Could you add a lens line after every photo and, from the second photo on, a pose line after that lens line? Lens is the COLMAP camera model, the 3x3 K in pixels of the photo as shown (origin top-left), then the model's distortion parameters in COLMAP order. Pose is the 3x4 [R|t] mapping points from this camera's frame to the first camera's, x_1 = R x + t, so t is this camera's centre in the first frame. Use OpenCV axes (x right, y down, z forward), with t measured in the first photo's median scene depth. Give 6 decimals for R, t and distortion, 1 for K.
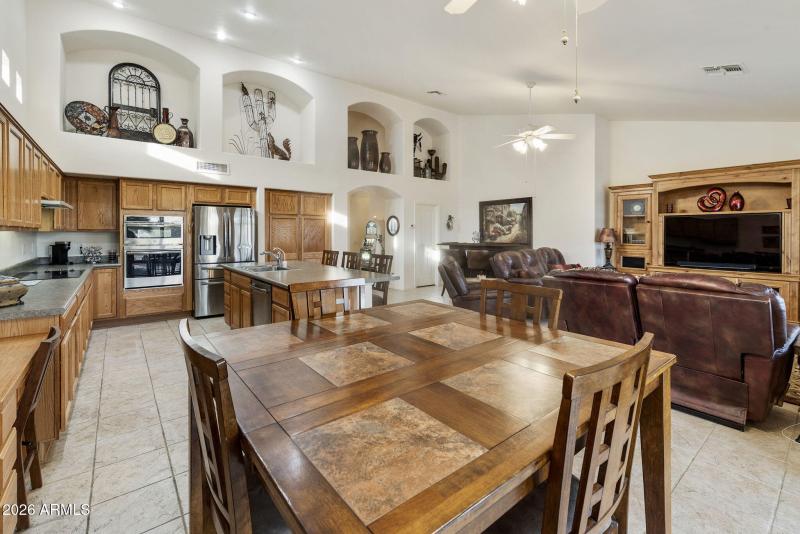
lens RADIAL K [[352.8, 0, 400.9], [0, 352.8, 241.2], [0, 0, 1]] dist [0.000094, -0.000199]
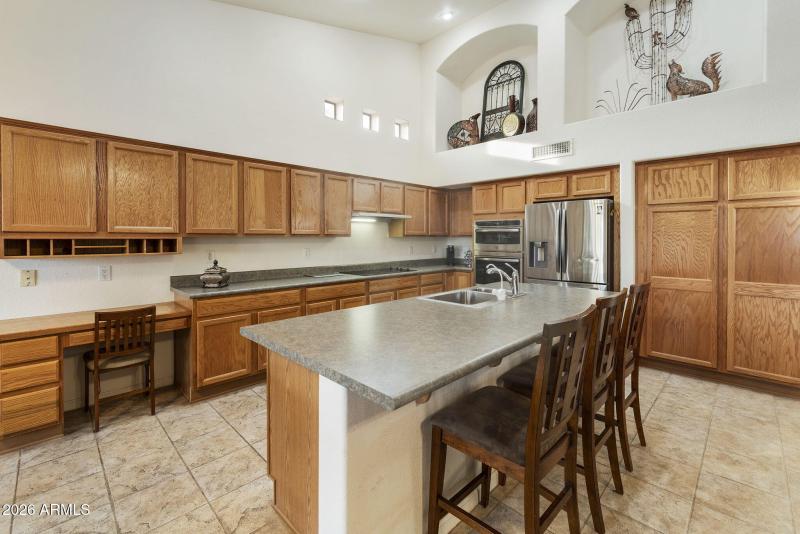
lens RADIAL K [[352.8, 0, 400.9], [0, 352.8, 241.2], [0, 0, 1]] dist [0.000094, -0.000199]
pose [[0.108573, 0.009733, -0.994041, 0.172456], [-0.025057, 0.999661, 0.007052, -0.015465], [0.993773, 0.024142, 0.108780, 0.622649]]
